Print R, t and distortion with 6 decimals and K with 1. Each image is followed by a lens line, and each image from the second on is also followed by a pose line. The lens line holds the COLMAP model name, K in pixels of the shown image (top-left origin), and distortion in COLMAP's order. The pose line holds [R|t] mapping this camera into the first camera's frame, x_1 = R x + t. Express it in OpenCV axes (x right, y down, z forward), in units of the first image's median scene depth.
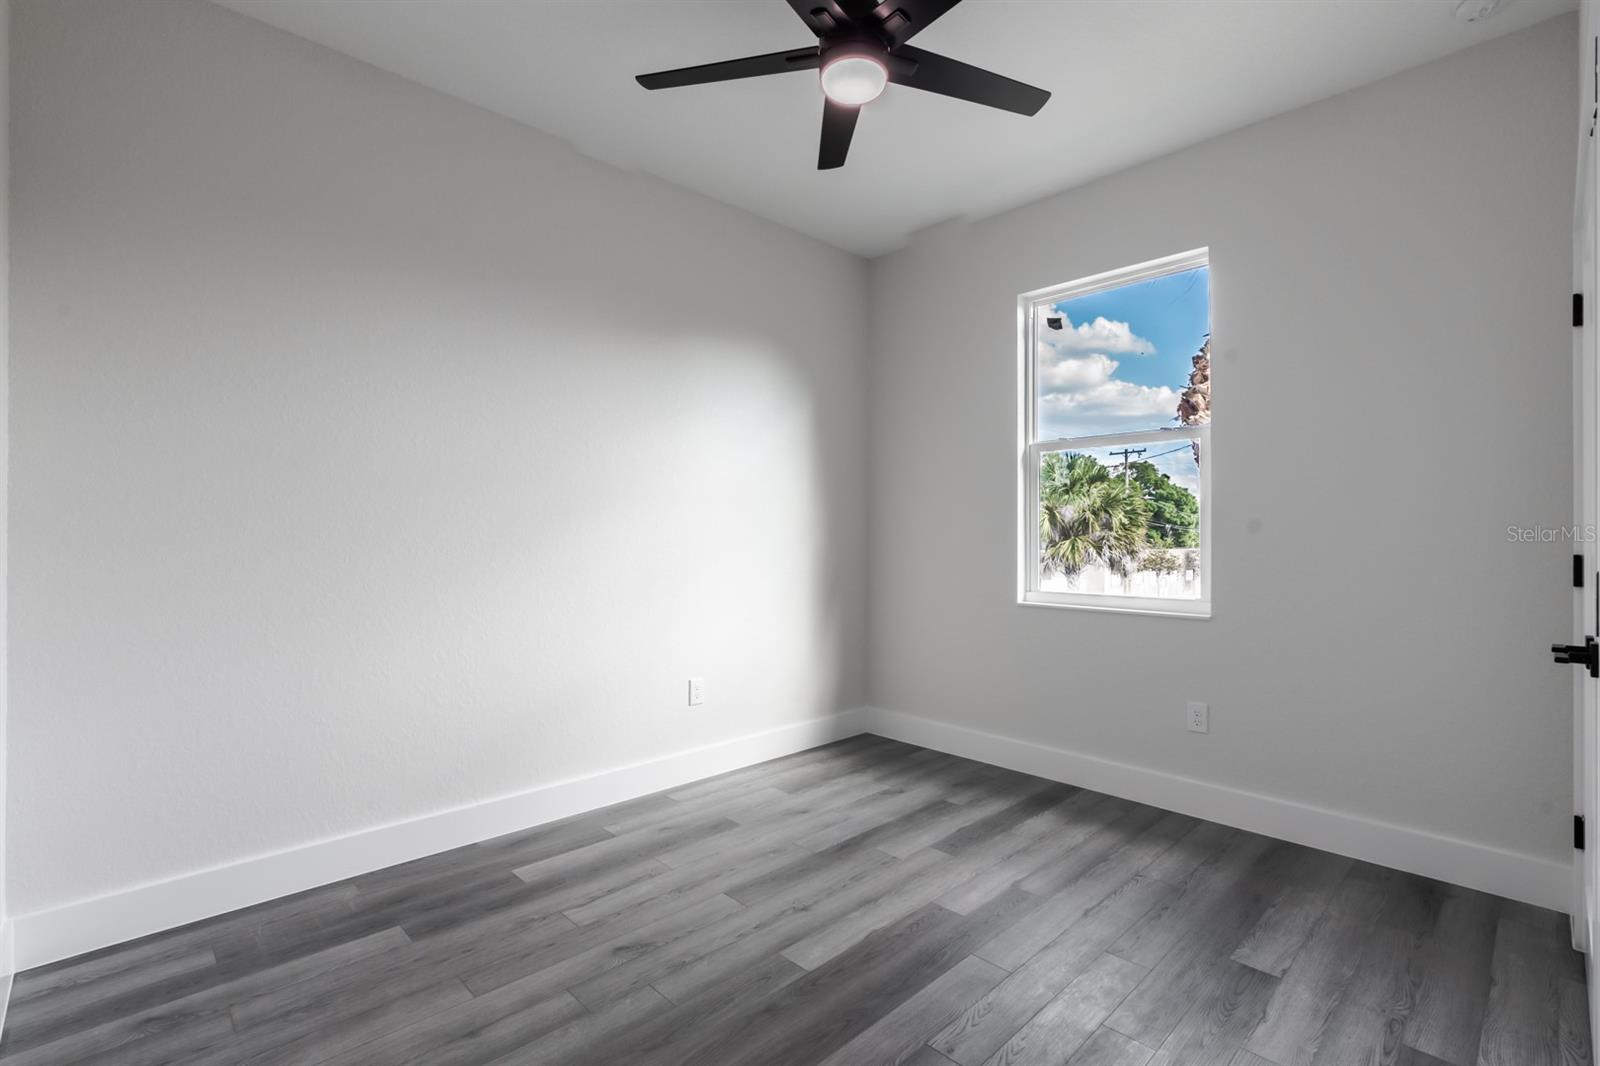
lens RADIAL K [[730.7, 0, 816.4], [0, 730.7, 536.7], [0, 0, 1]] dist [-0.001372, 0.000250]
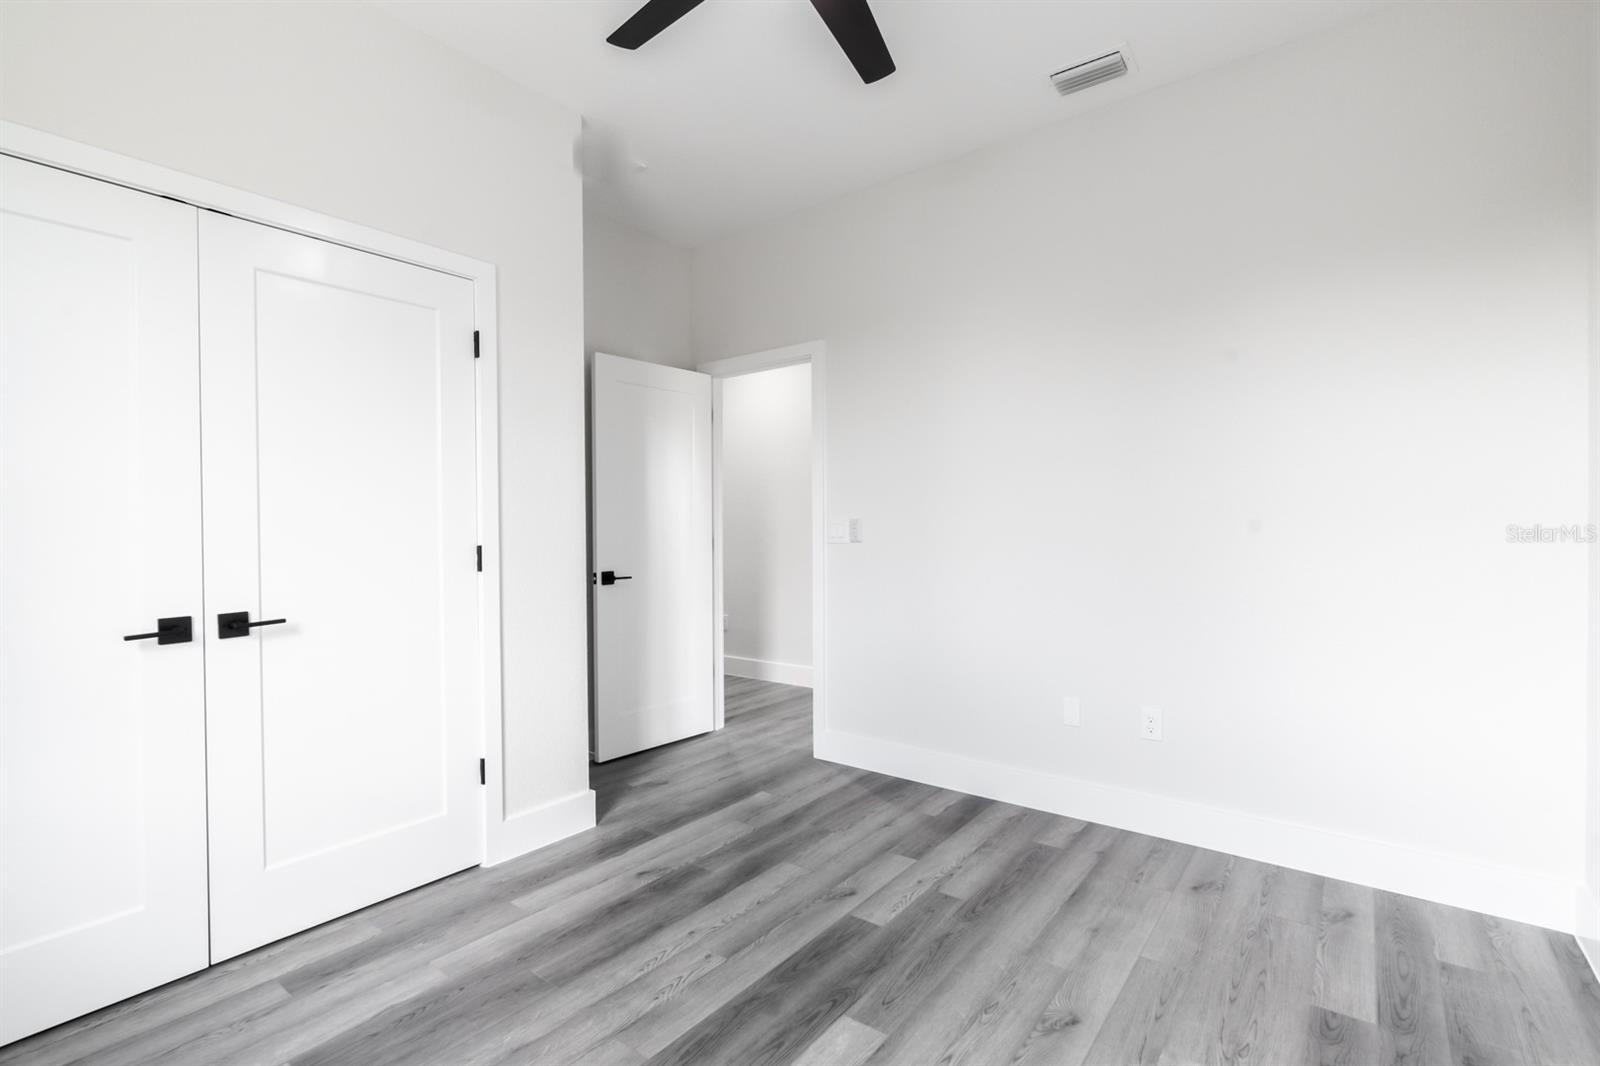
lens RADIAL K [[730.7, 0, 802.0], [0, 730.7, 529.8], [0, 0, 1]] dist [-0.001372, 0.000250]
pose [[-0.992706, 0.005063, -0.120453, 0.159657], [0.005102, 0.999987, -0.000015, -0.001714], [0.120451, -0.000629, -0.992719, 2.063510]]
